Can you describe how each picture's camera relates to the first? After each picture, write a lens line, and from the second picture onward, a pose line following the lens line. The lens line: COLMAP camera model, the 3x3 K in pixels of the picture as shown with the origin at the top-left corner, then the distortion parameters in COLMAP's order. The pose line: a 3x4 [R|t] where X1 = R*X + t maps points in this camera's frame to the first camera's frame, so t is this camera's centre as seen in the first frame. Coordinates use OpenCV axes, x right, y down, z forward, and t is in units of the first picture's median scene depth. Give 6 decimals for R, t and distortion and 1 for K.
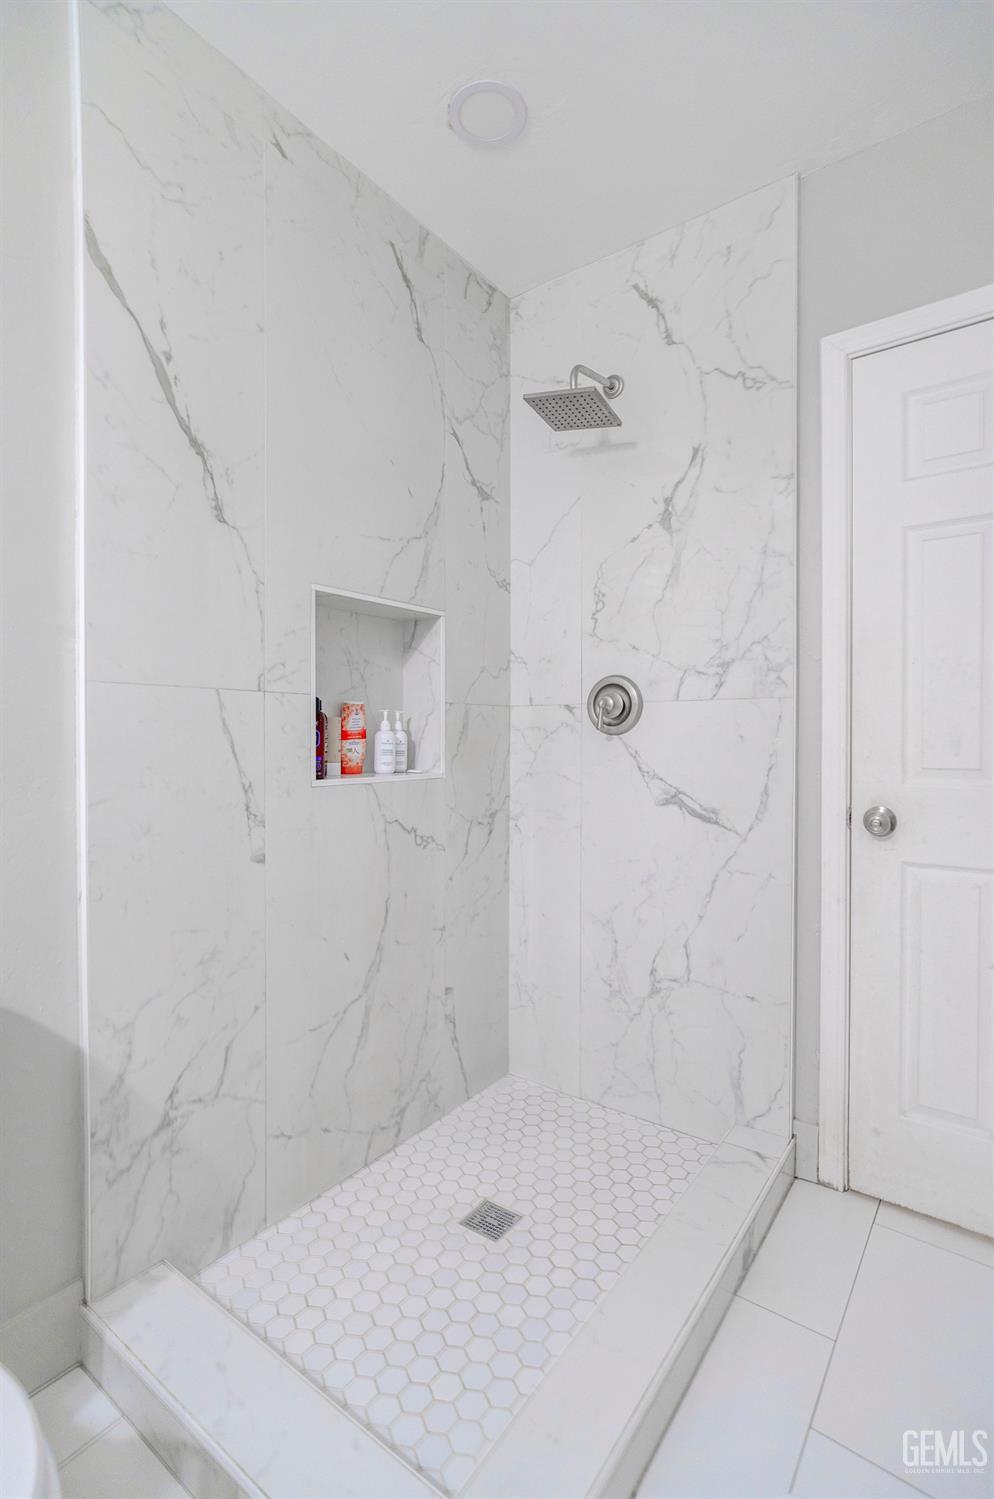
lens RADIAL K [[712.1, 0, 496.4], [0, 712.1, 747.4], [0, 0, 1]] dist [-0.017765, 0.005659]
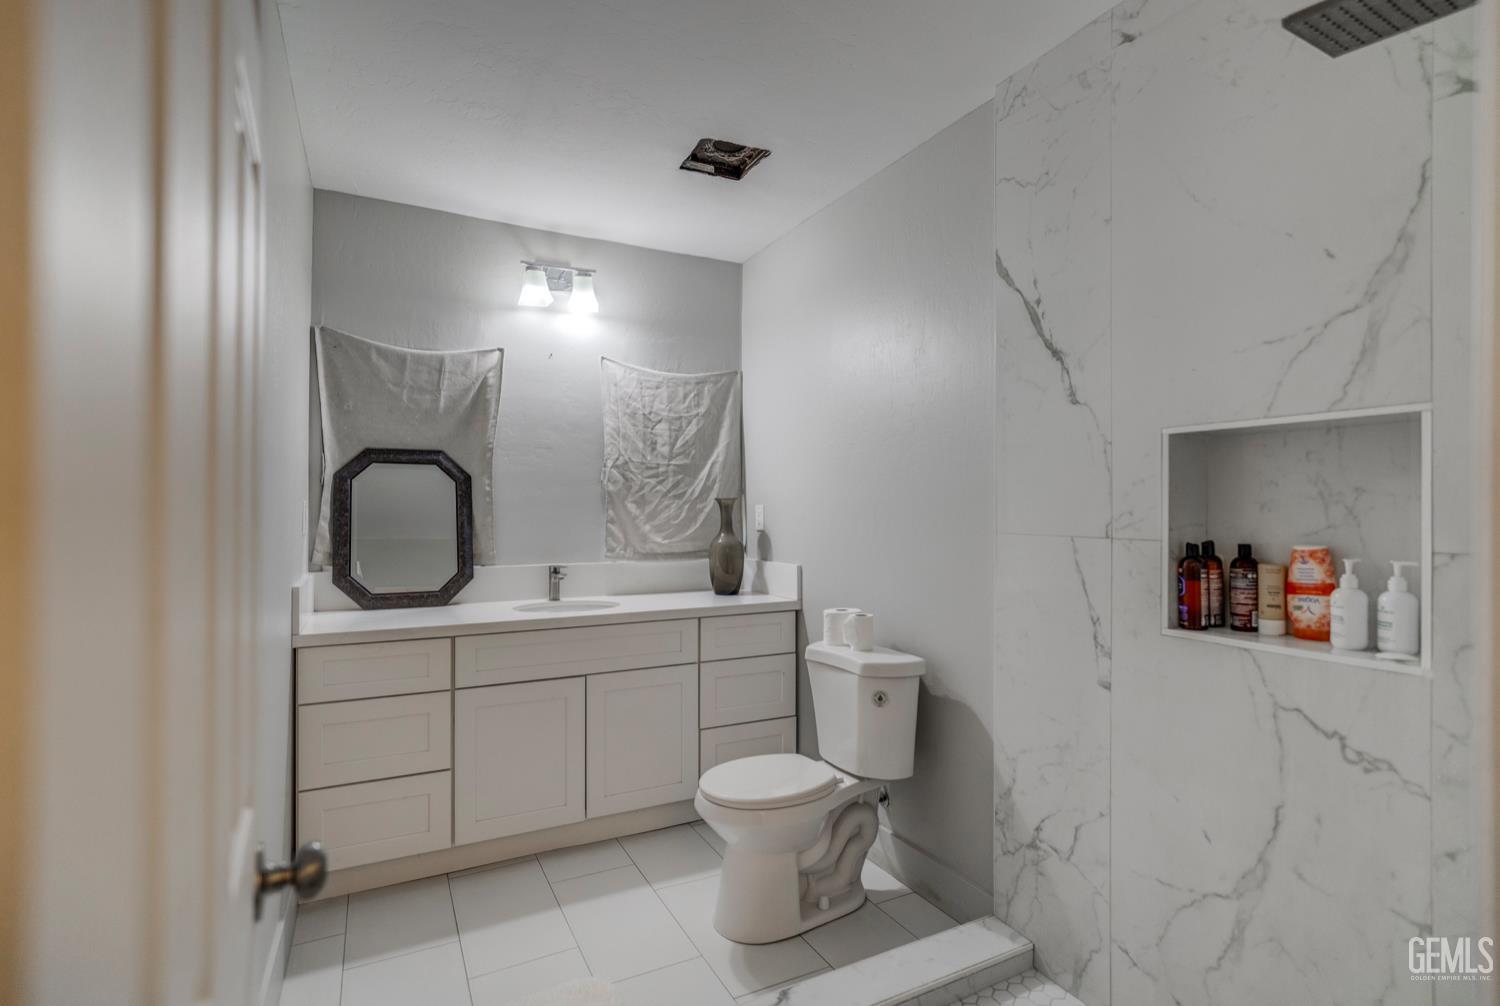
lens RADIAL K [[712.5, 0, 751.3], [0, 712.5, 503.7], [0, 0, 1]] dist [-0.017765, 0.005659]
pose [[-0.432136, -0.004422, -0.901798, 0.935098], [-0.015222, 0.999881, 0.002391, -0.127918], [0.901680, 0.014761, -0.432152, 0.971720]]
